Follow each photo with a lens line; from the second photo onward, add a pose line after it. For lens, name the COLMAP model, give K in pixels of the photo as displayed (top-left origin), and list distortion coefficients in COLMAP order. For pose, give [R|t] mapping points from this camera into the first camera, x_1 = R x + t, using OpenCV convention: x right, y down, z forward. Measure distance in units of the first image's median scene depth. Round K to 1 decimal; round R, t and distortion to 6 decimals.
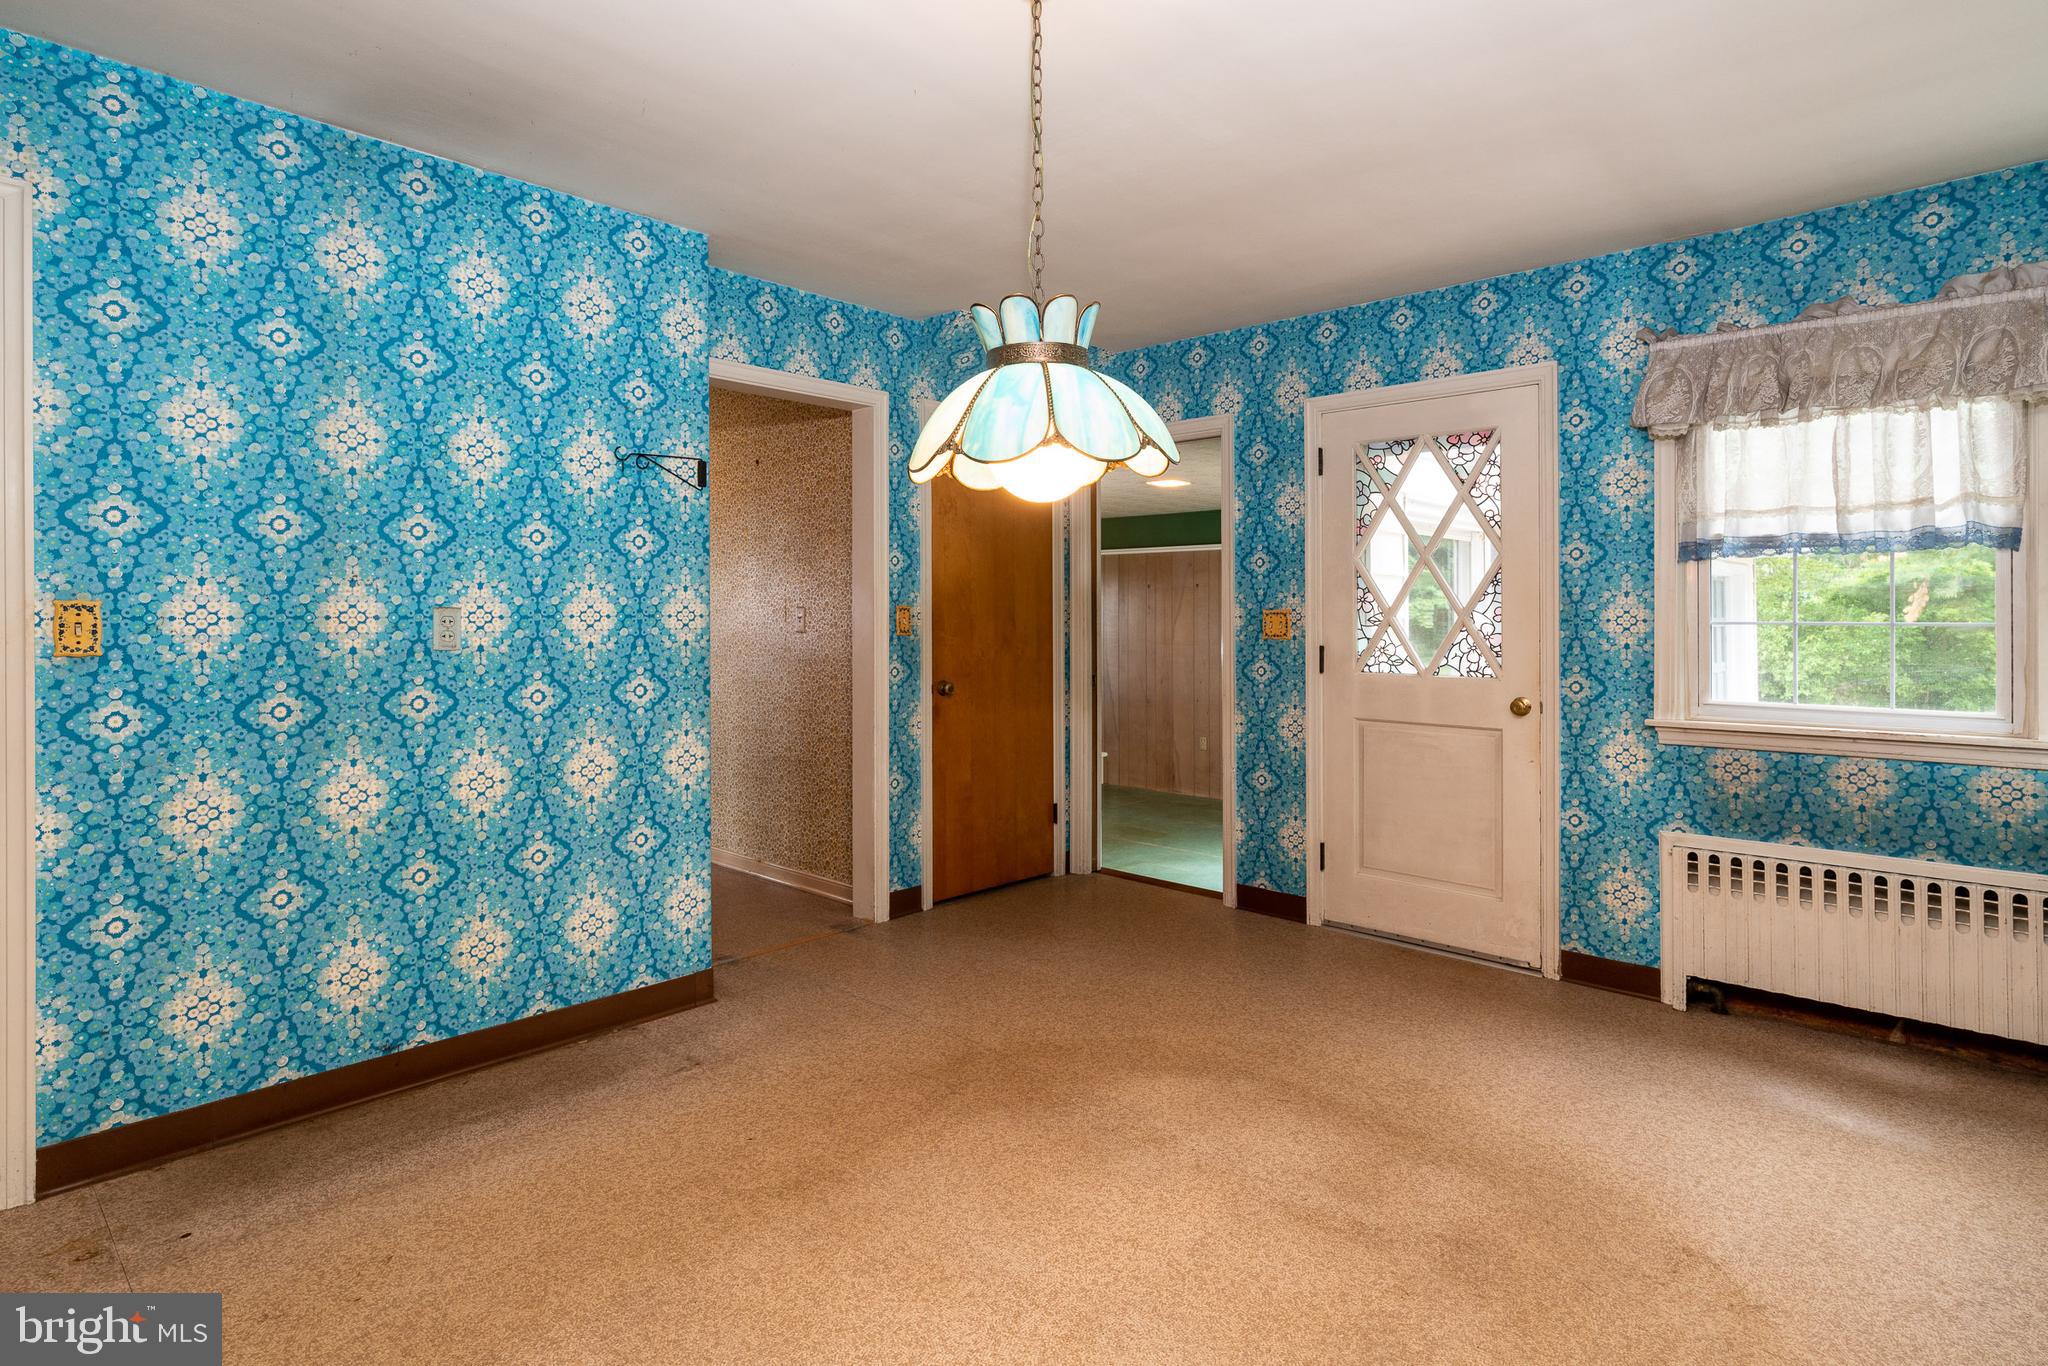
lens RADIAL K [[1039.9, 0, 1004.2], [0, 1039.9, 614.1], [0, 0, 1]] dist [-0.013939, 0.001414]
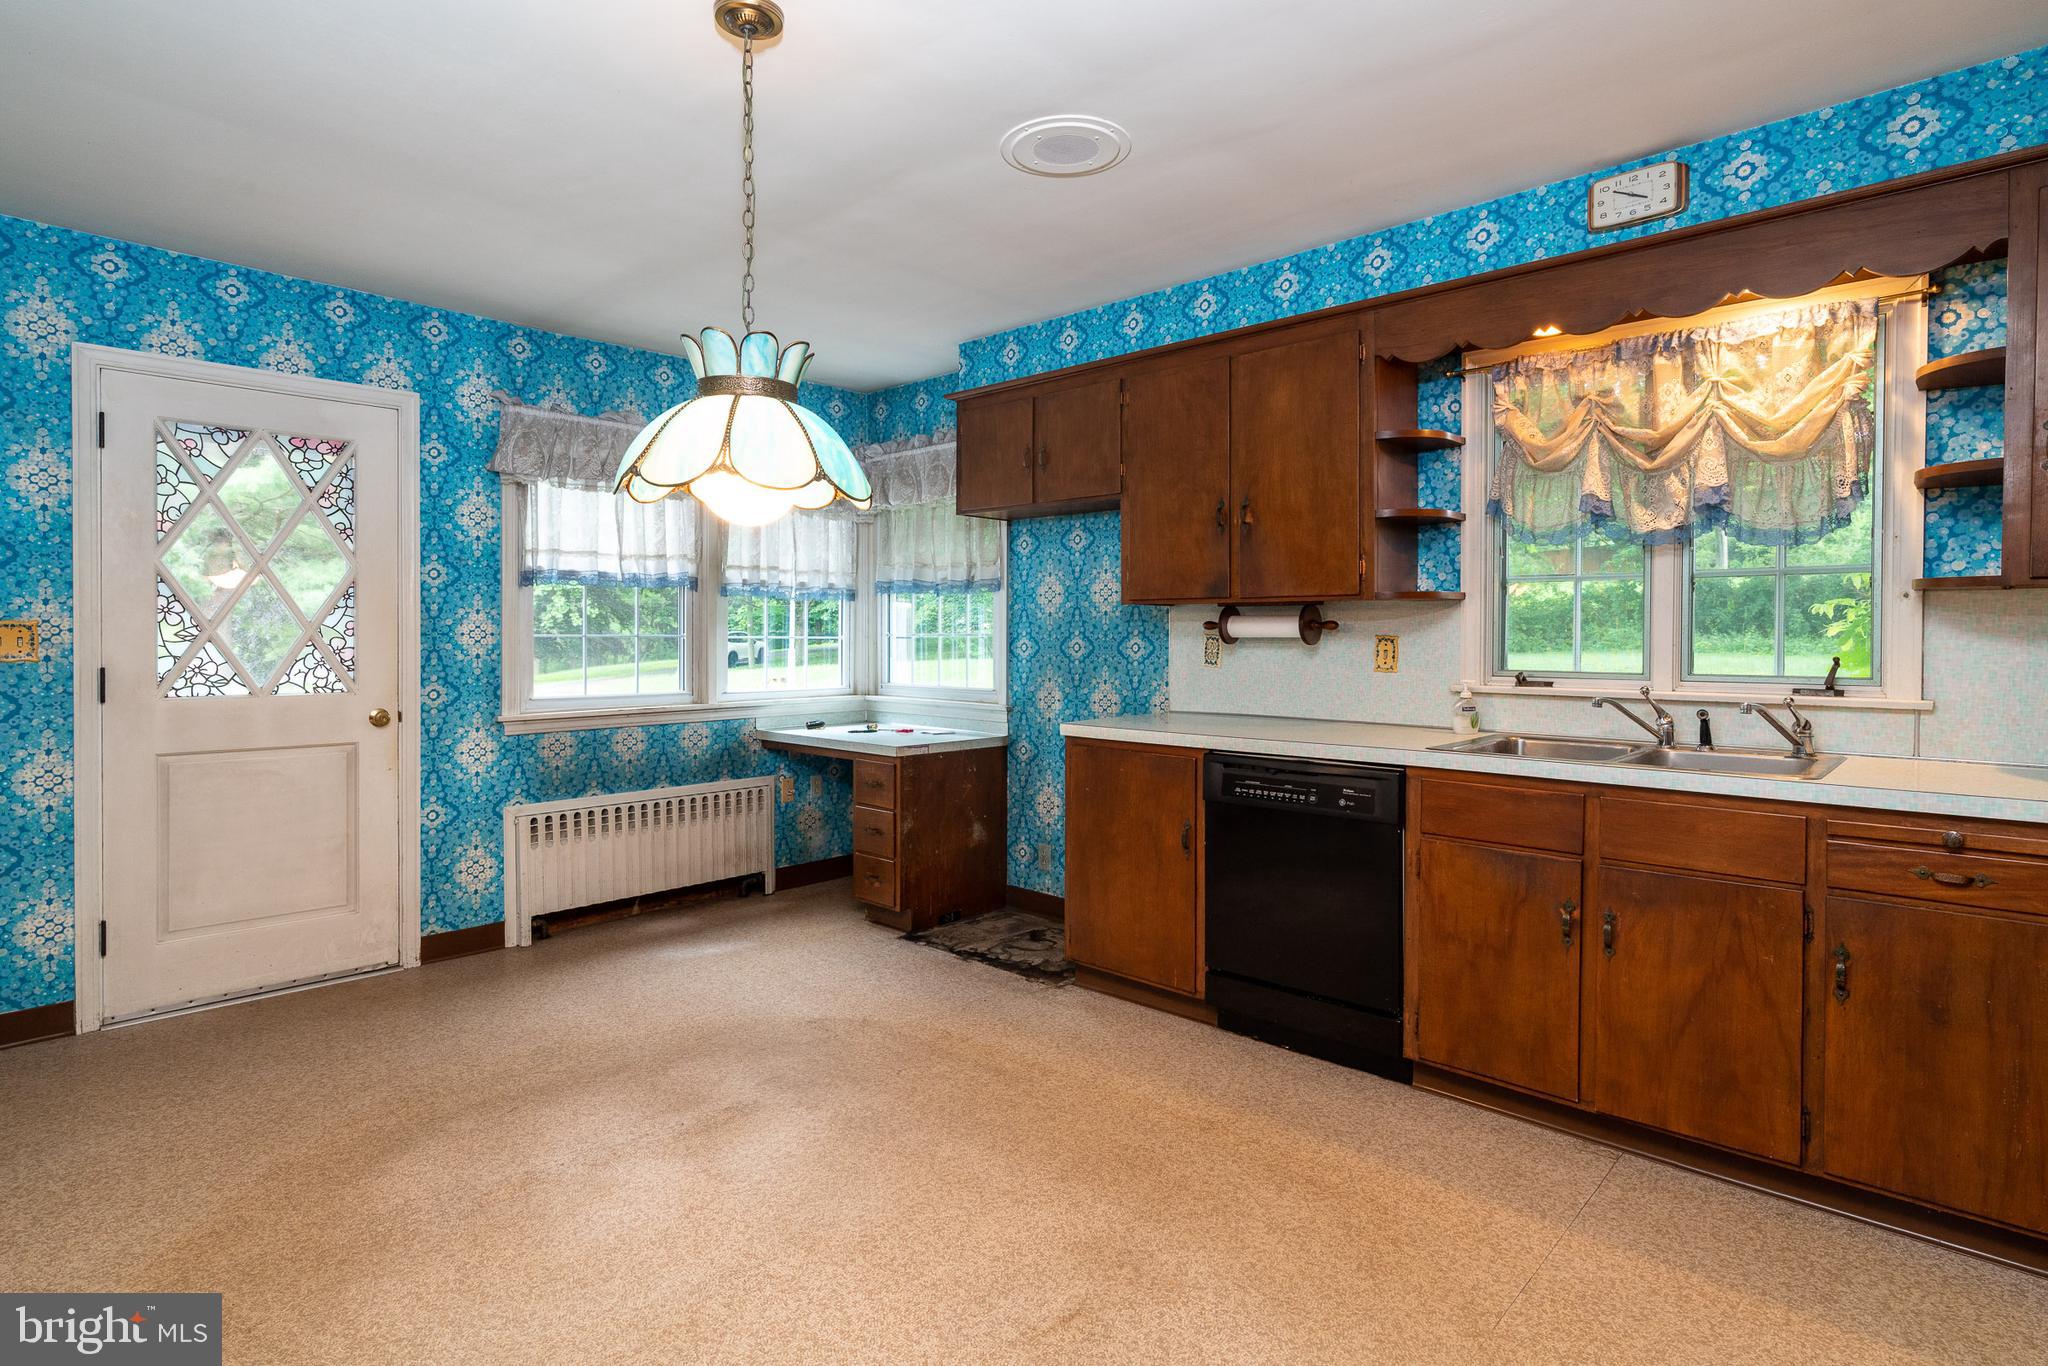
lens RADIAL K [[1039.9, 0, 1000.5], [0, 1039.9, 641.3], [0, 0, 1]] dist [-0.013939, 0.001414]
pose [[0.017218, -0.010187, 0.999800, -0.549891], [-0.004787, 0.999936, 0.010271, -0.000532], [-0.999840, -0.004963, 0.017168, 0.384455]]
